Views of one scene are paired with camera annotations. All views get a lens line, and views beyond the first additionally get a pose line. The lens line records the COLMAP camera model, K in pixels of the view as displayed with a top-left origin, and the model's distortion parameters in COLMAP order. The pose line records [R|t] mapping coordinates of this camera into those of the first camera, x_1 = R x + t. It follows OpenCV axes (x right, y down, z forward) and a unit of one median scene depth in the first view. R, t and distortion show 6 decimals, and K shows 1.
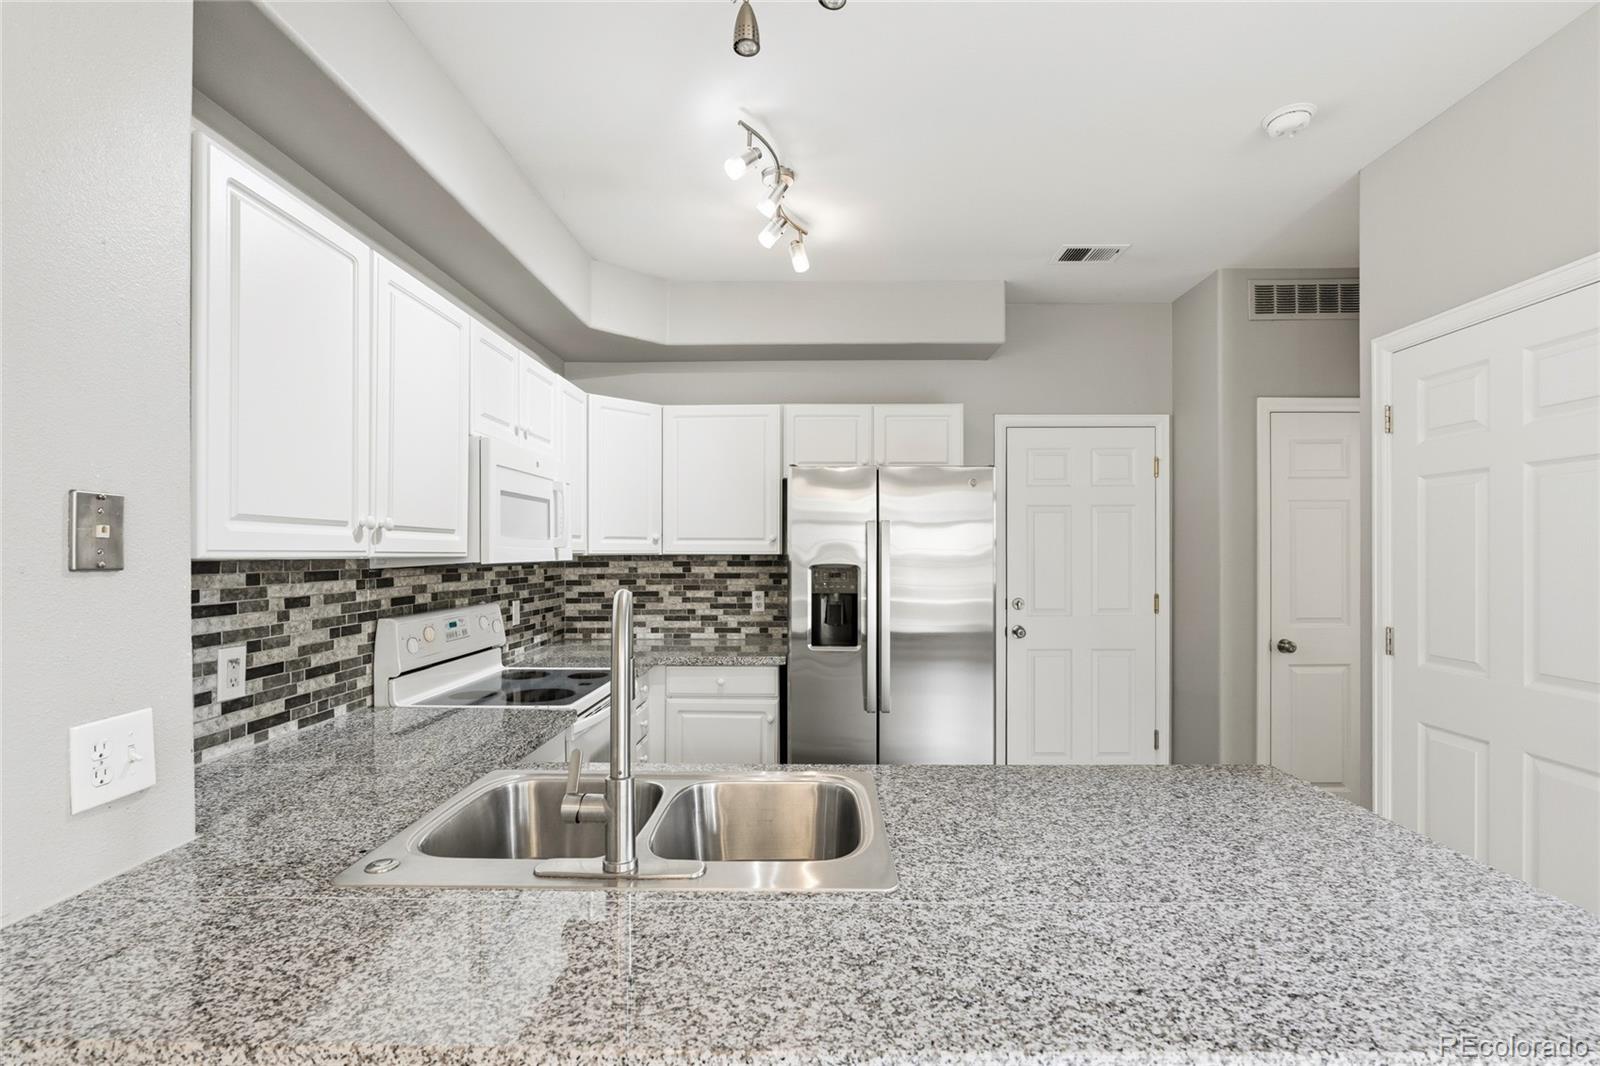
lens RADIAL K [[728.8, 0, 781.8], [0, 728.8, 554.8], [0, 0, 1]] dist [-0.005083, 0.000548]
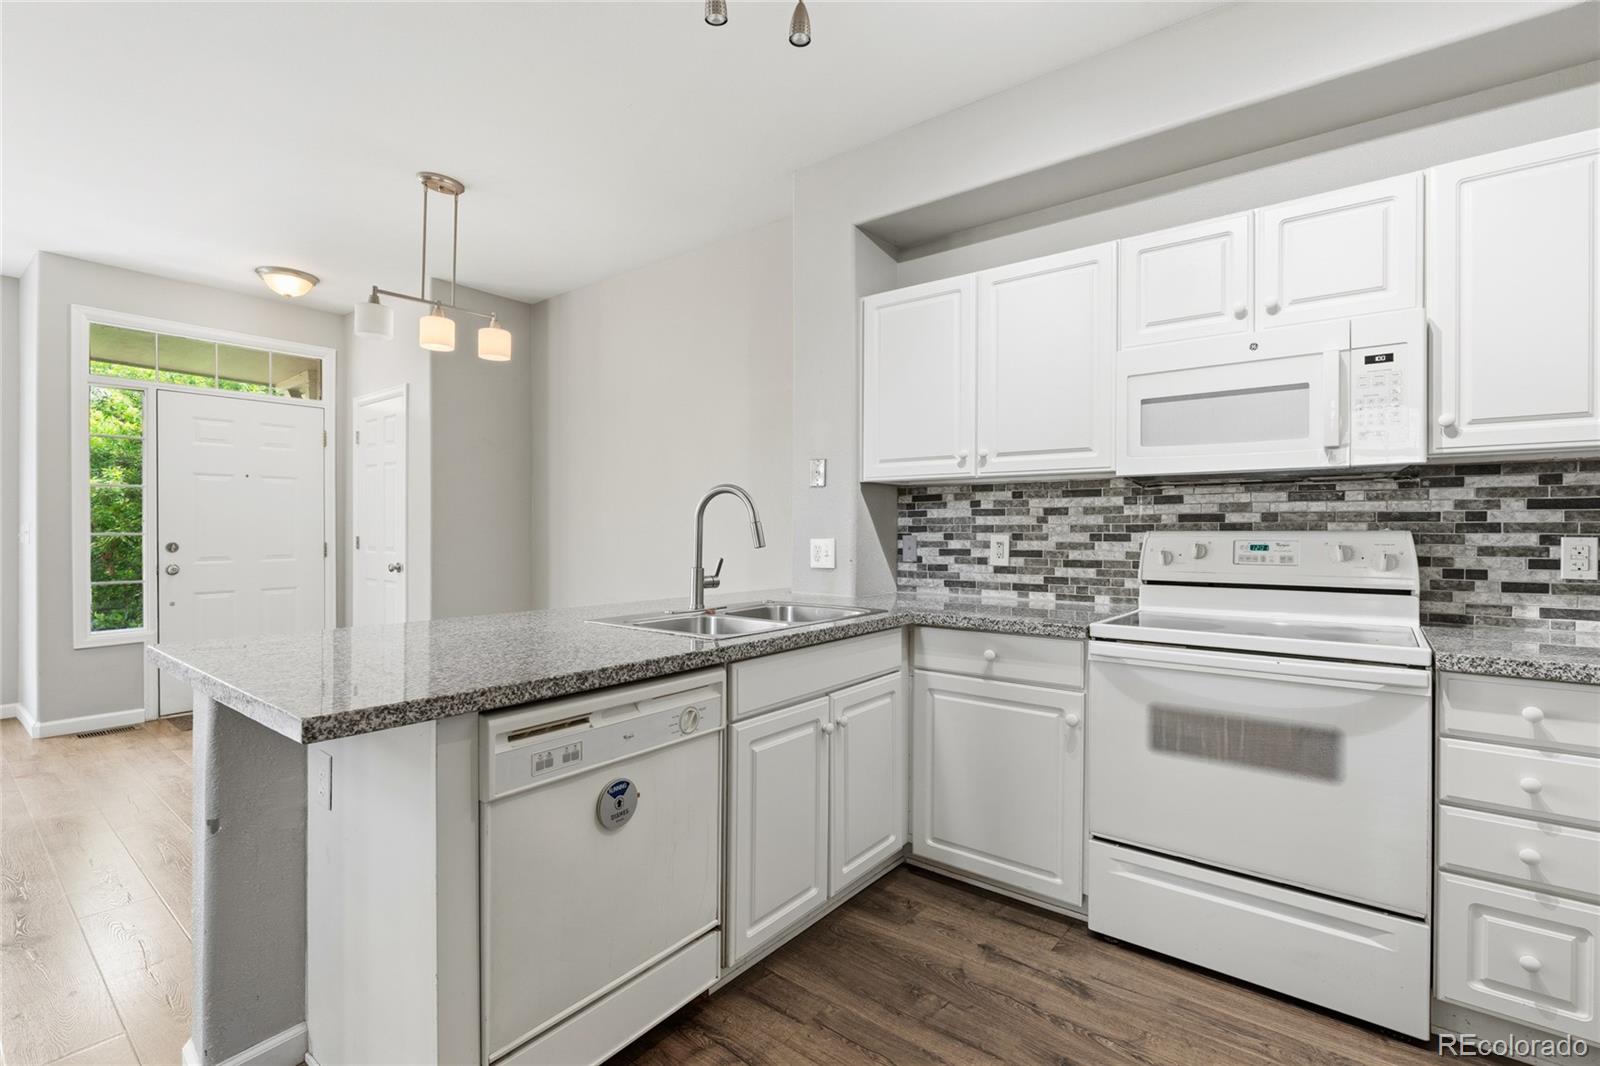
lens RADIAL K [[728.8, 0, 802.5], [0, 728.8, 531.6], [0, 0, 1]] dist [-0.005083, 0.000548]
pose [[-0.571874, 0.003991, -0.820332, 0.755983], [-0.003108, 0.999970, 0.007031, 0.091975], [0.820336, 0.006570, -0.571844, 1.341064]]
